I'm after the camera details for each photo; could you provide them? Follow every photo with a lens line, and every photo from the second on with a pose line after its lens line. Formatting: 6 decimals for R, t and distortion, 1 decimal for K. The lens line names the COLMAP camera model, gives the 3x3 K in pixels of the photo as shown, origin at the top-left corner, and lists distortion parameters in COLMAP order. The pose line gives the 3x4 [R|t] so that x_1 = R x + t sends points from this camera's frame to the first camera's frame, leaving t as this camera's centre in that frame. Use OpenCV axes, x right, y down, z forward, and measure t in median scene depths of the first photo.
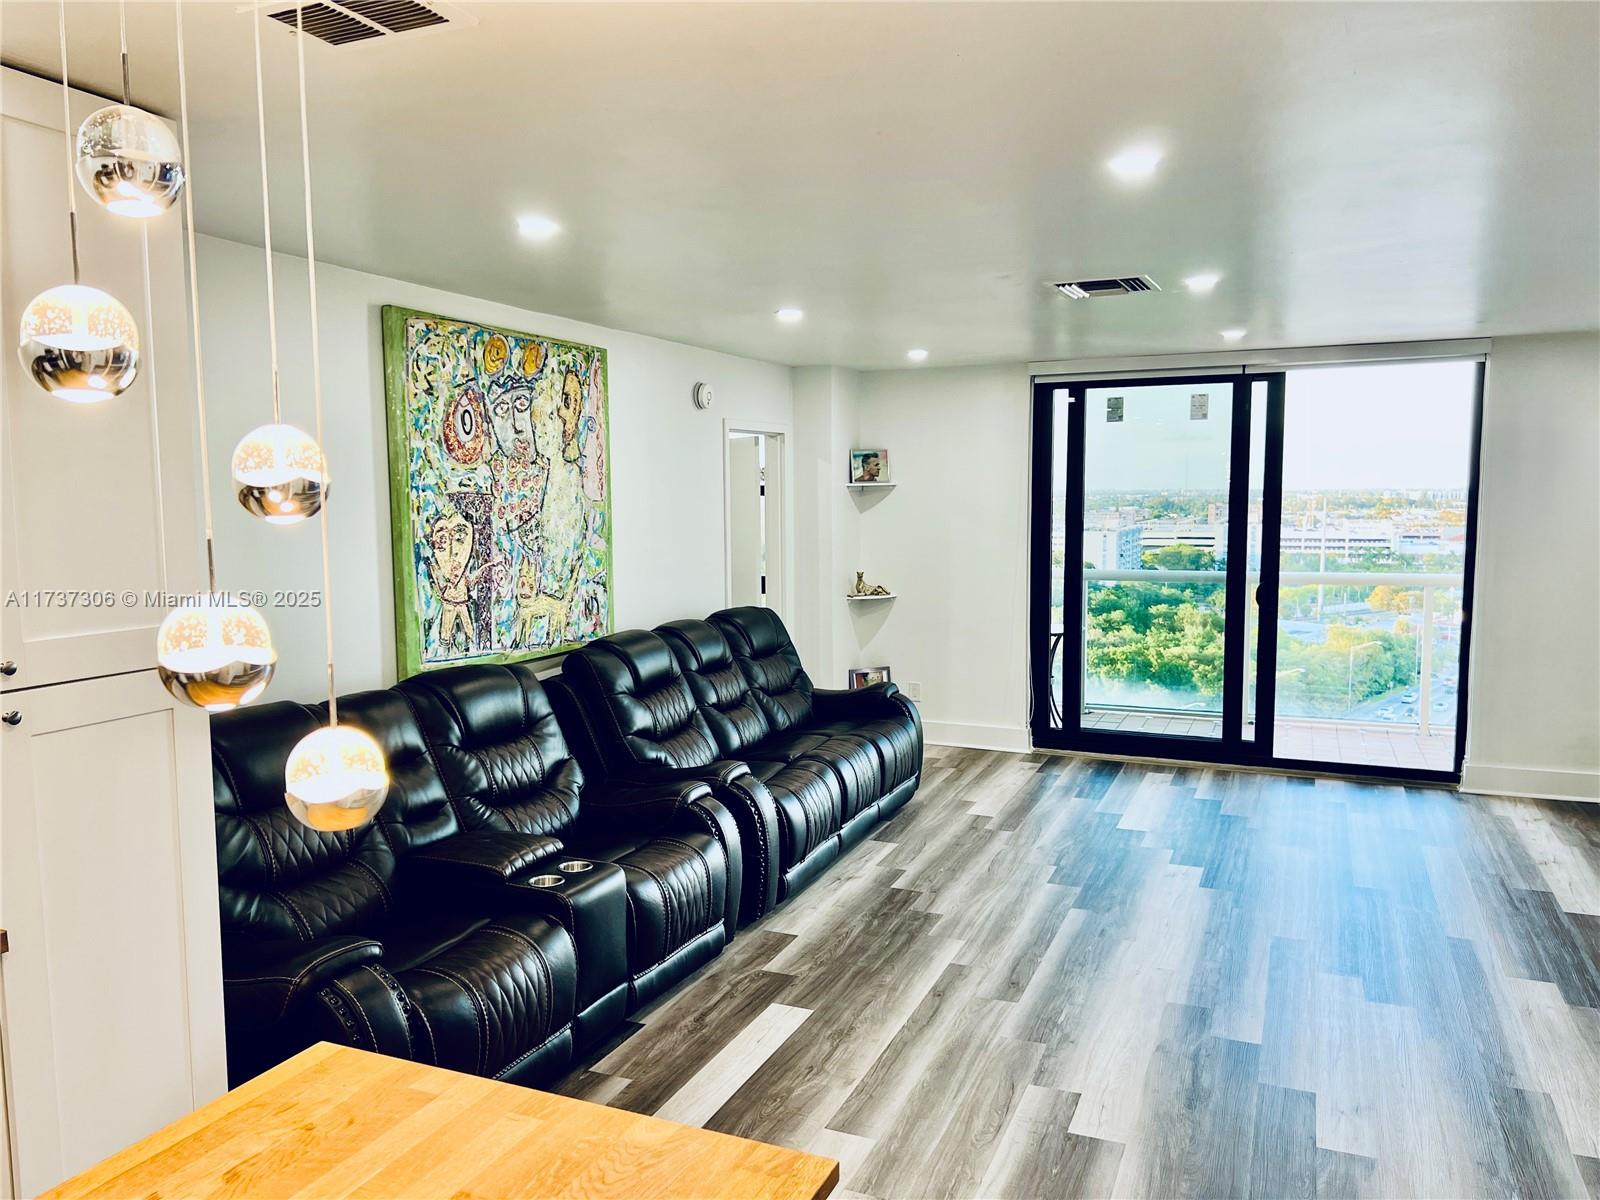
lens RADIAL K [[1209.8, 0, 798.2], [0, 1209.8, 604.6], [0, 0, 1]] dist [0.045890, -0.049809]
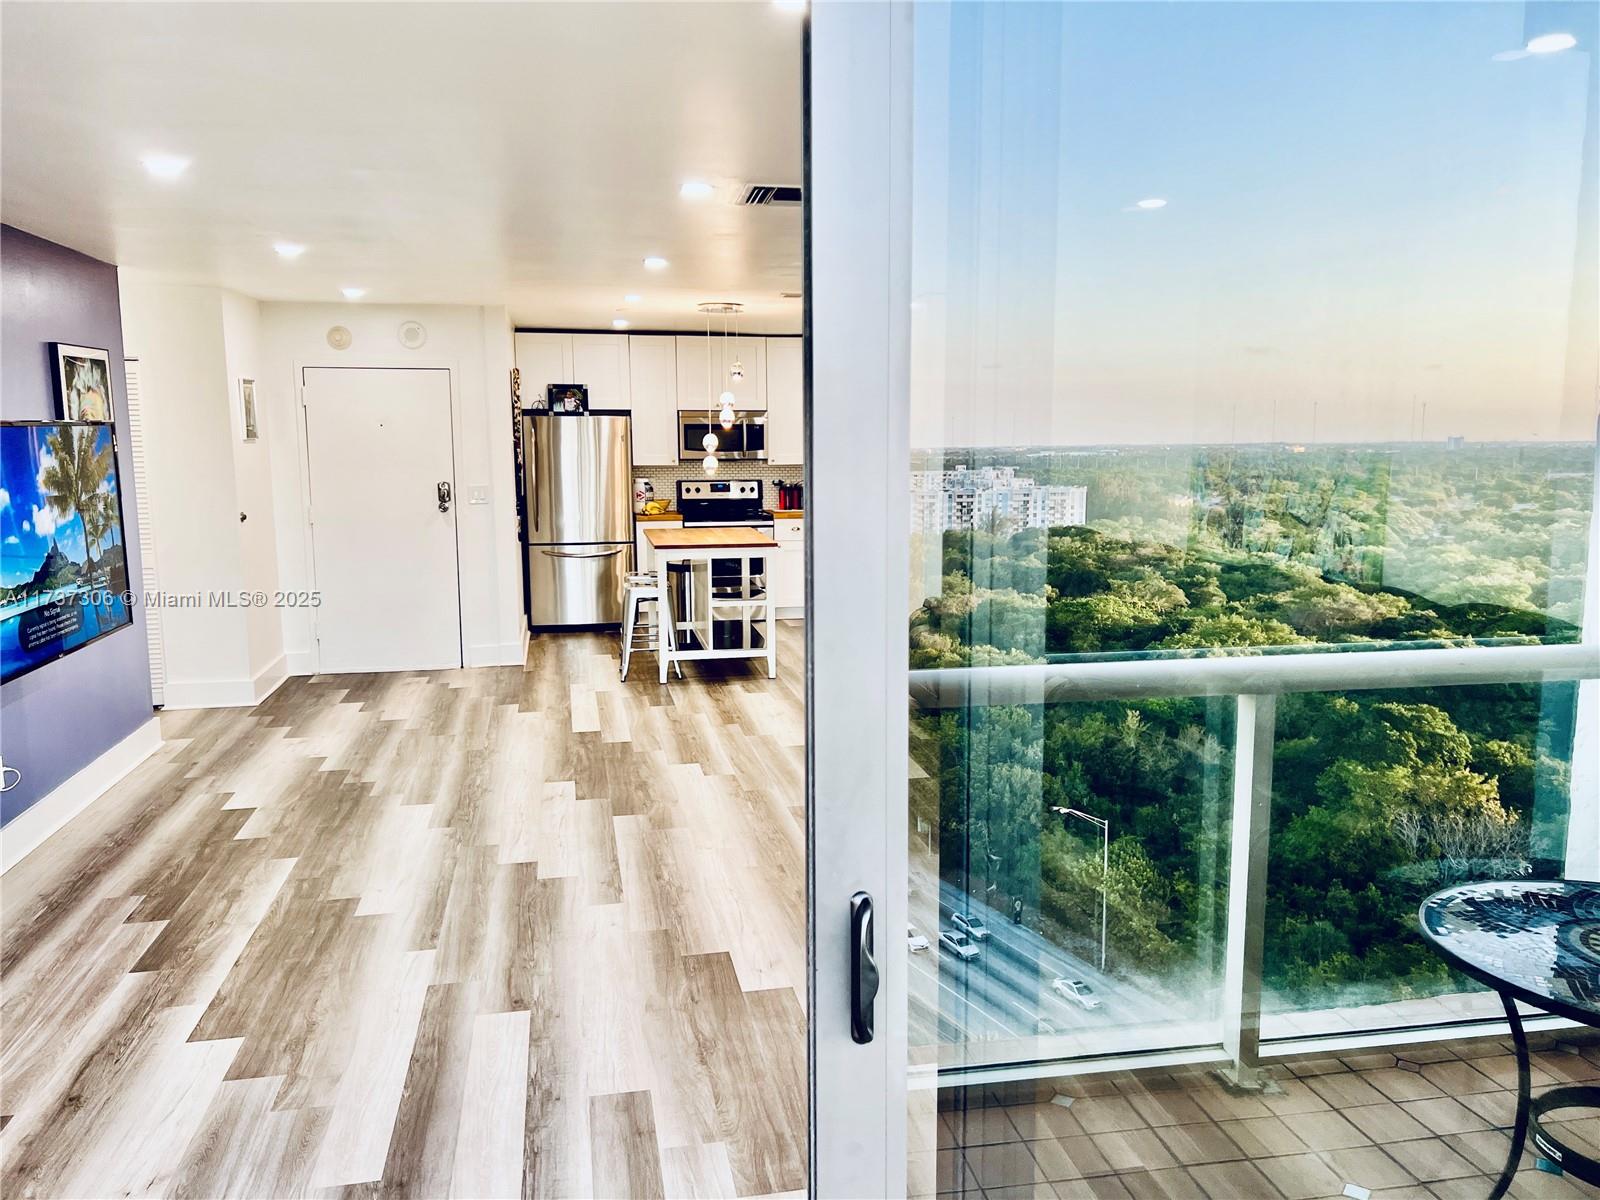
lens RADIAL K [[1209.8, 0, 800.3], [0, 1209.8, 599.0], [0, 0, 1]] dist [0.045890, -0.049809]
pose [[-0.825112, 0.086395, -0.558325, 0.872491], [-0.052141, 0.972376, 0.227521, -0.186170], [0.562558, 0.216842, -0.797815, 1.986964]]
